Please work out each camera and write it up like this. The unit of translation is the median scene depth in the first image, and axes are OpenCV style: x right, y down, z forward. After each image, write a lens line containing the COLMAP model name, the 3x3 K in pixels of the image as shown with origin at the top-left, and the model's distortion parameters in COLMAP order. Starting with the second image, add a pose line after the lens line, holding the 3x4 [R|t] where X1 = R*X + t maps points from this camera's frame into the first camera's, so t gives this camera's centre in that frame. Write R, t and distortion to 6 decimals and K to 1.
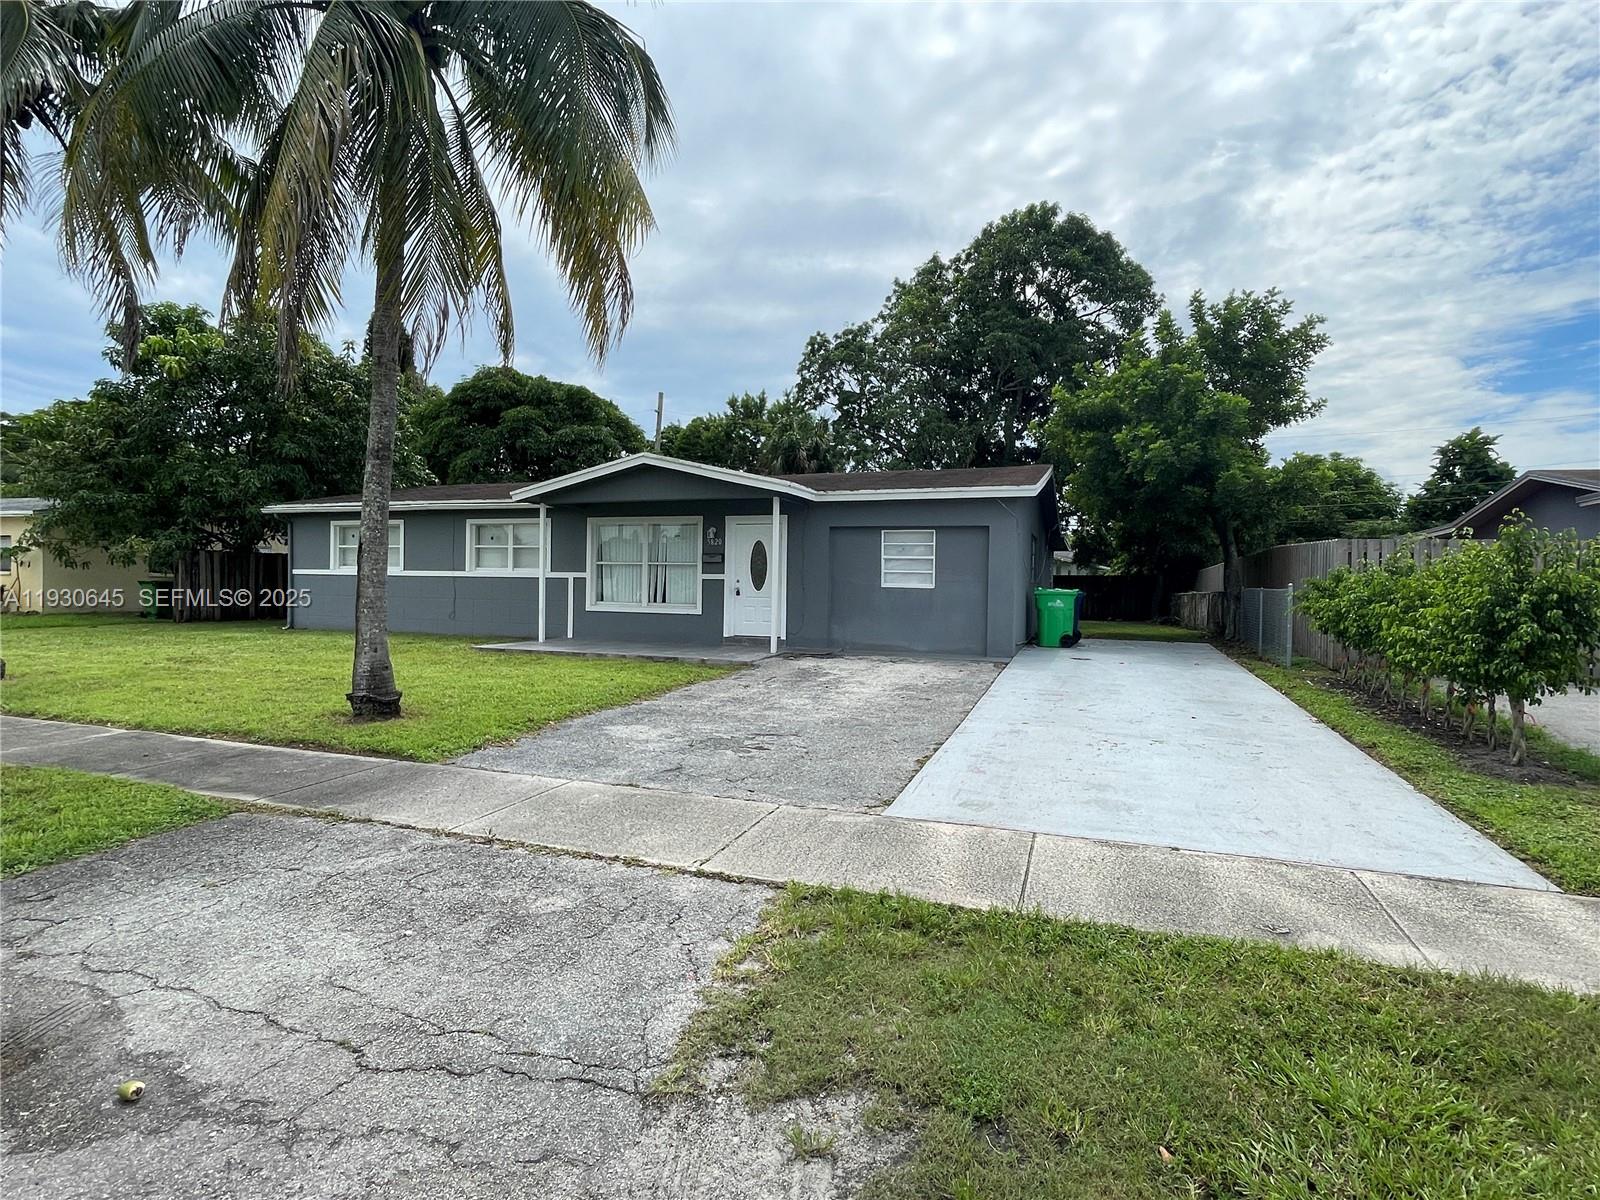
lens RADIAL K [[840.1, 0, 792.3], [0, 840.1, 601.1], [0, 0, 1]] dist [-0.004649, 0.000235]
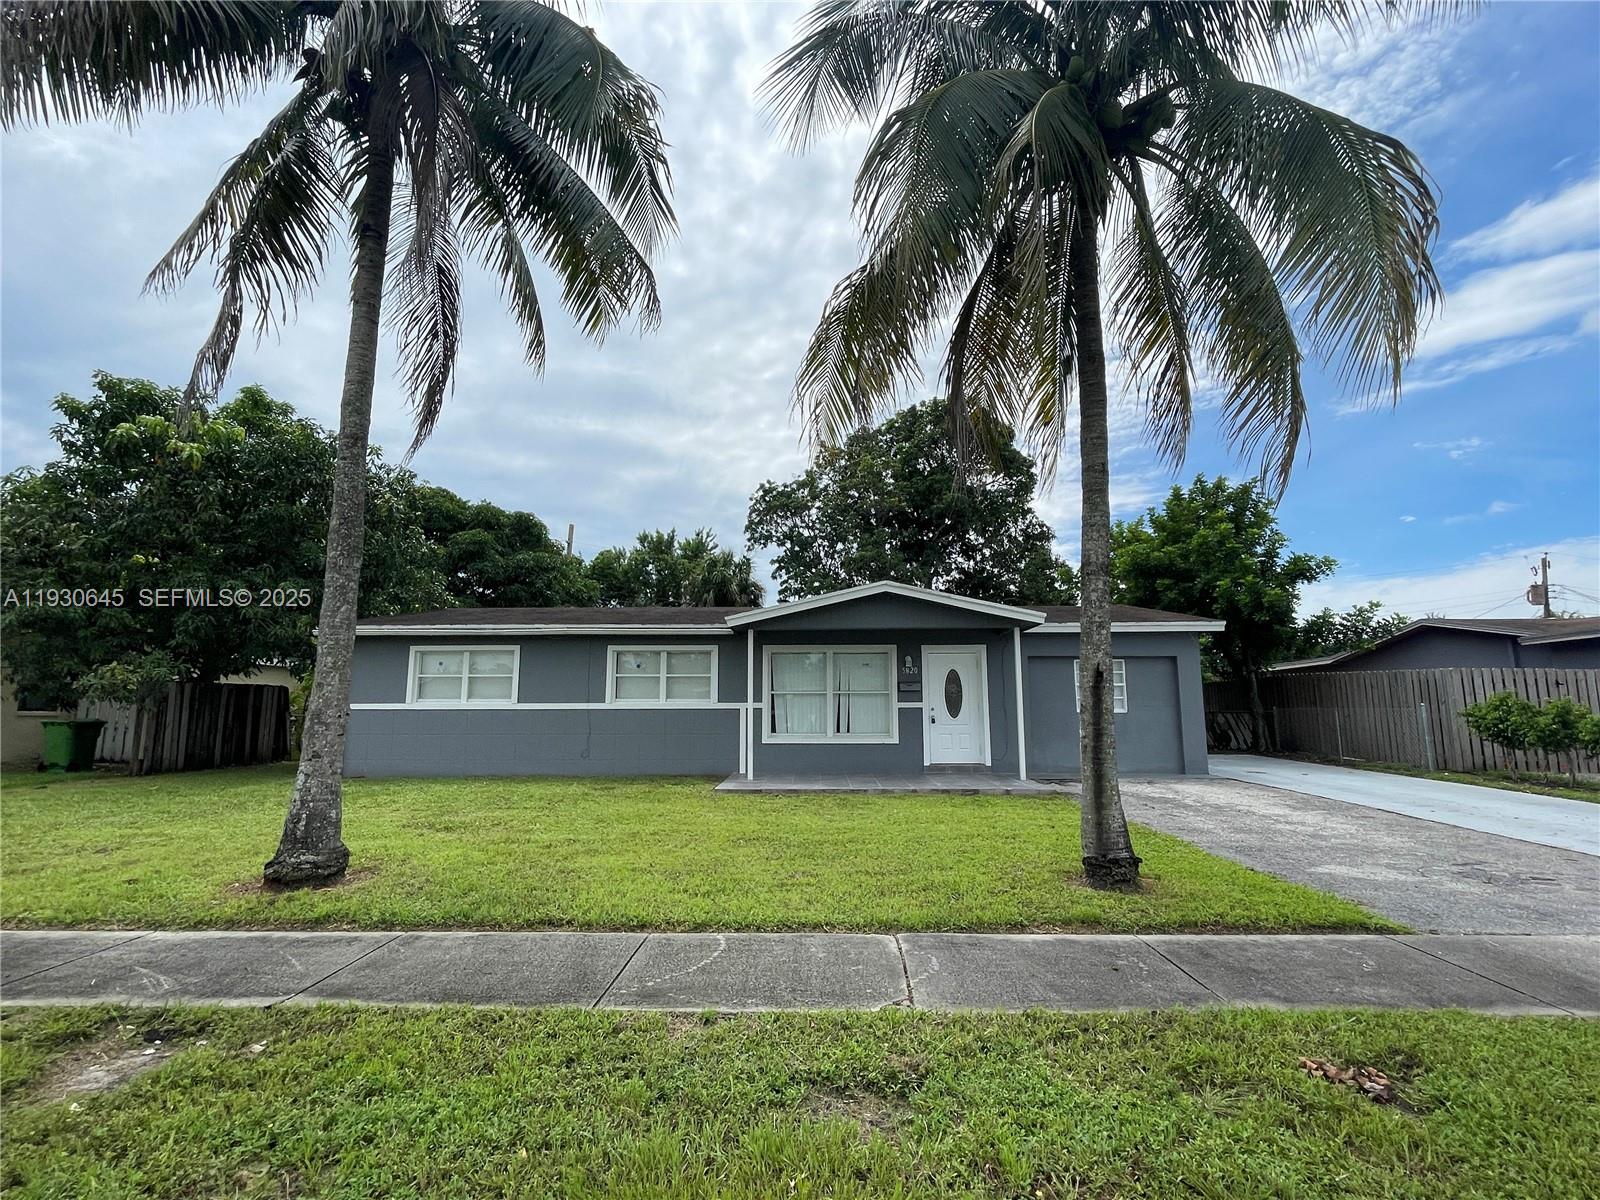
lens RADIAL K [[745.6, 0, 801.1], [0, 745.6, 593.1], [0, 0, 1]] dist [-0.000276, -0.000142]
pose [[0.942769, 0.034769, 0.331629, -0.839102], [0.022774, 0.985513, -0.168065, -0.023017], [-0.332668, 0.165999, 0.928319, 0.302650]]
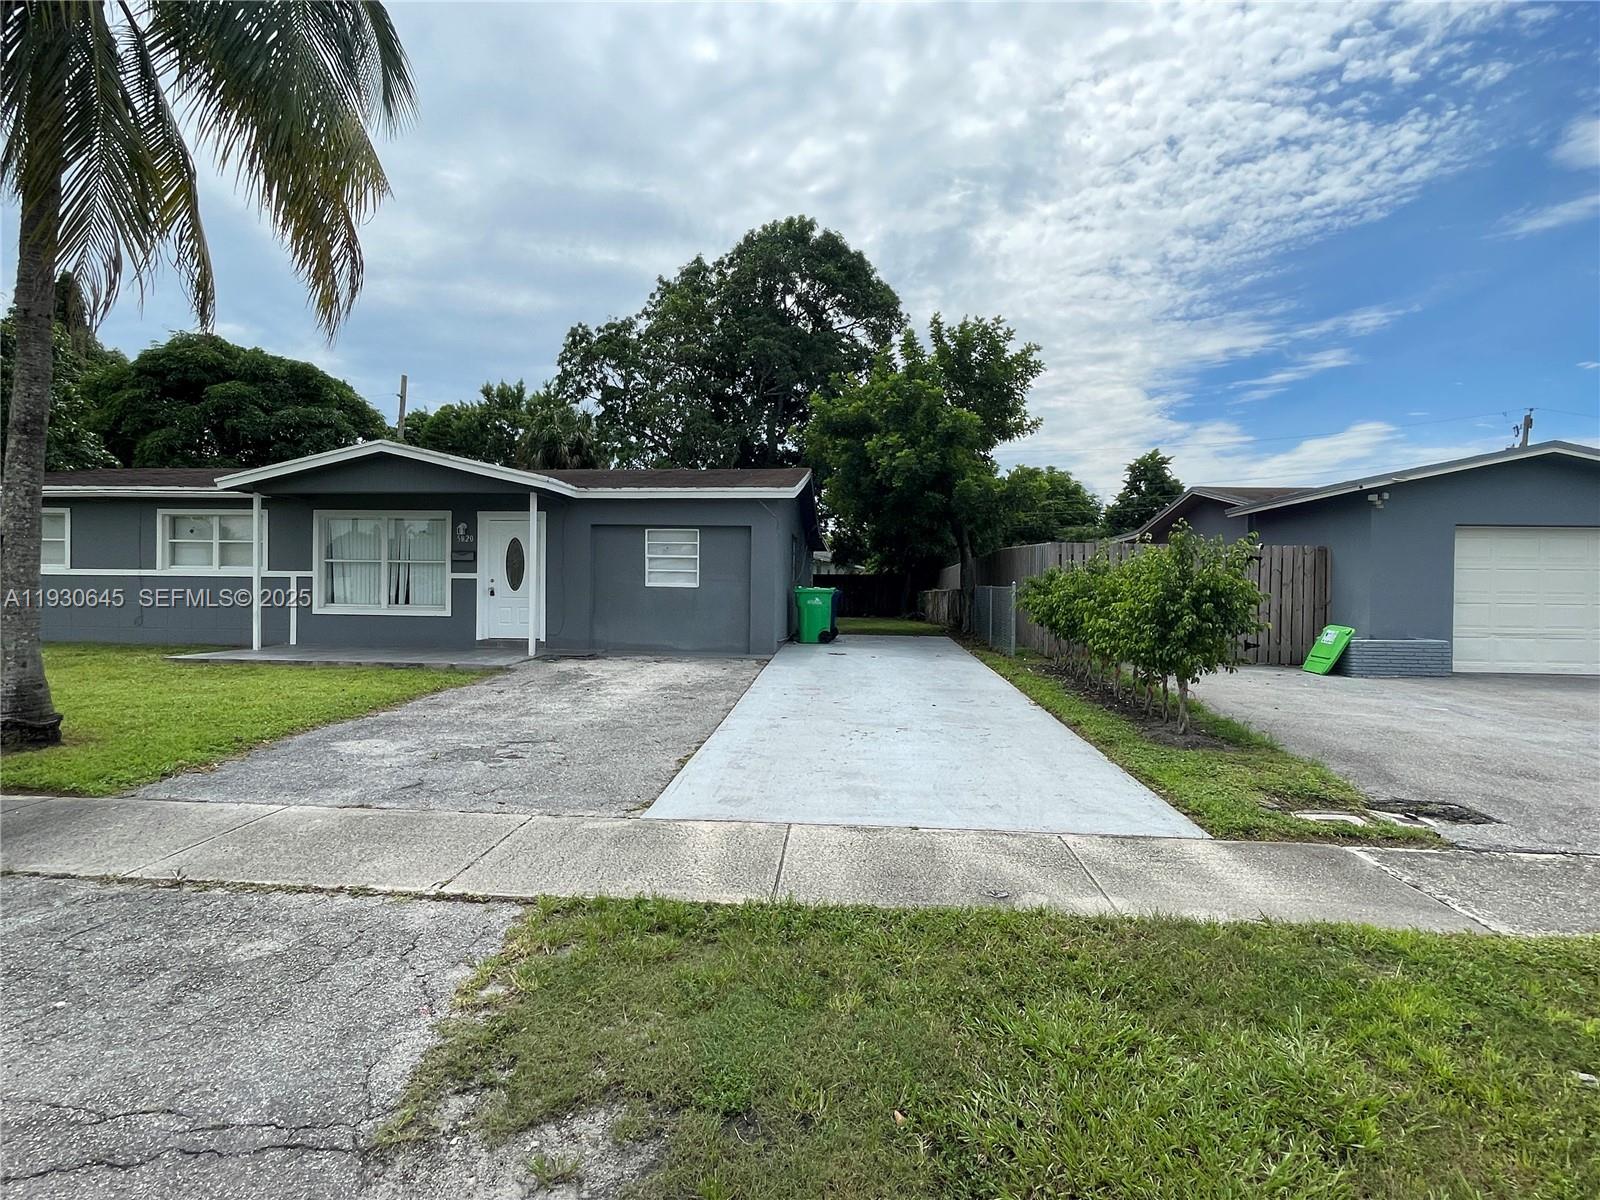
lens RADIAL K [[840.1, 0, 792.3], [0, 840.1, 601.1], [0, 0, 1]] dist [-0.004649, 0.000235]
pose [[0.962691, -0.008467, 0.270471, 0.007657], [0.008185, 0.999964, 0.002171, -0.000085], [-0.270480, 0.000124, 0.962726, 0.002161]]
